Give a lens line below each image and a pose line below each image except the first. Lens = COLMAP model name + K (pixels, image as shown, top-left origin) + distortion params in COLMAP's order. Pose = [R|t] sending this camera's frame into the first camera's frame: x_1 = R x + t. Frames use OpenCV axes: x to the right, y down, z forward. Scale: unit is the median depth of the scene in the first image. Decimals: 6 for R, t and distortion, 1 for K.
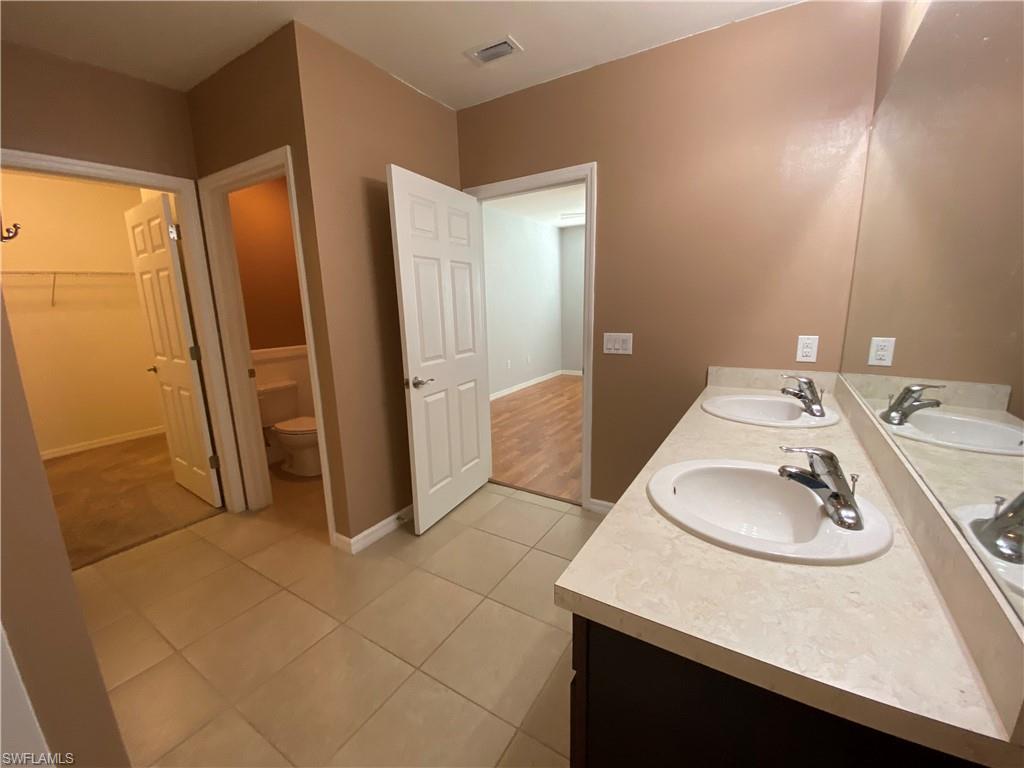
lens RADIAL K [[414.6, 0, 512.0], [0, 414.6, 384.0], [0, 0, 1]] dist [0.034176, -0.025462]
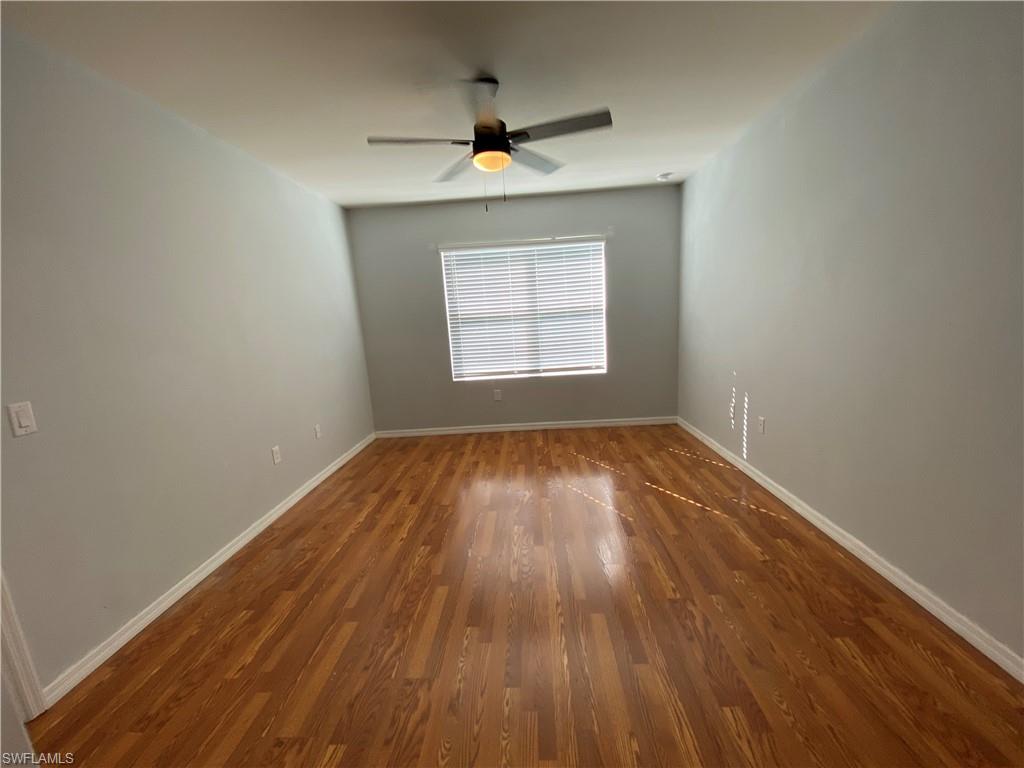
lens RADIAL K [[414.6, 0, 512.0], [0, 414.6, 384.0], [0, 0, 1]] dist [0.034176, -0.025462]
pose [[0.868761, -0.109627, 0.482946, 0.005355], [0.136077, 0.990498, -0.019945, -0.090168], [-0.476170, 0.083045, 0.875423, 0.461831]]
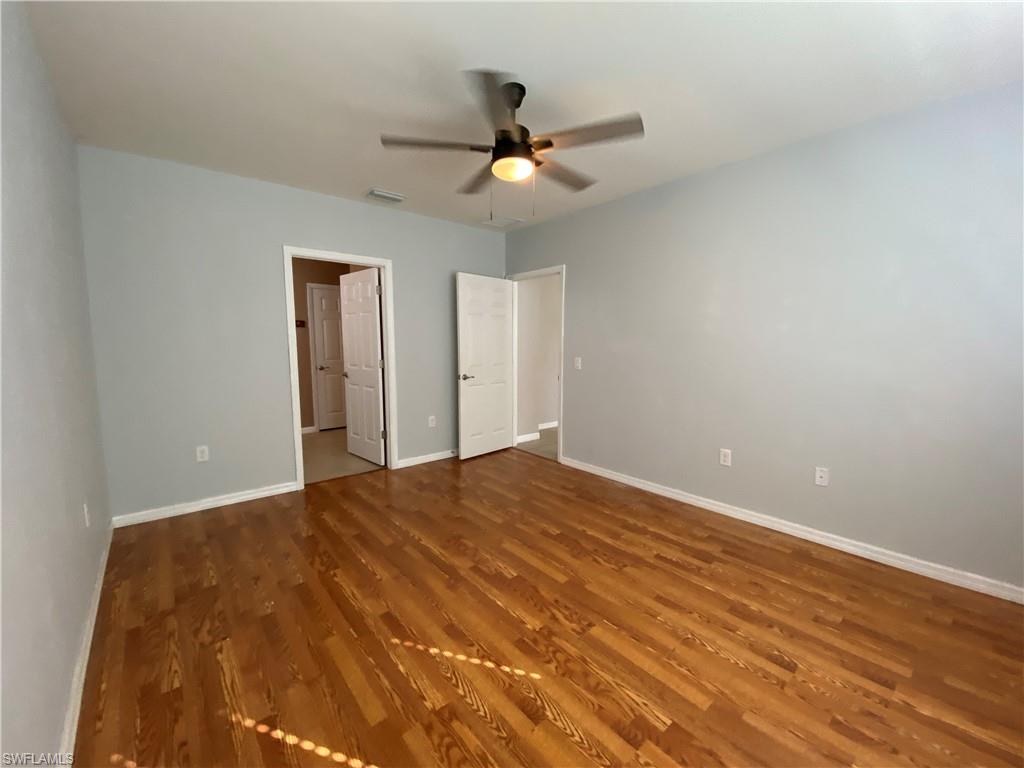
lens RADIAL K [[414.6, 0, 512.0], [0, 414.6, 384.0], [0, 0, 1]] dist [0.034176, -0.025462]
pose [[-0.308054, 0.125302, -0.943081, 0.590900], [-0.179559, 0.965815, 0.186975, -0.198123], [0.934270, 0.226937, -0.275024, 0.957129]]
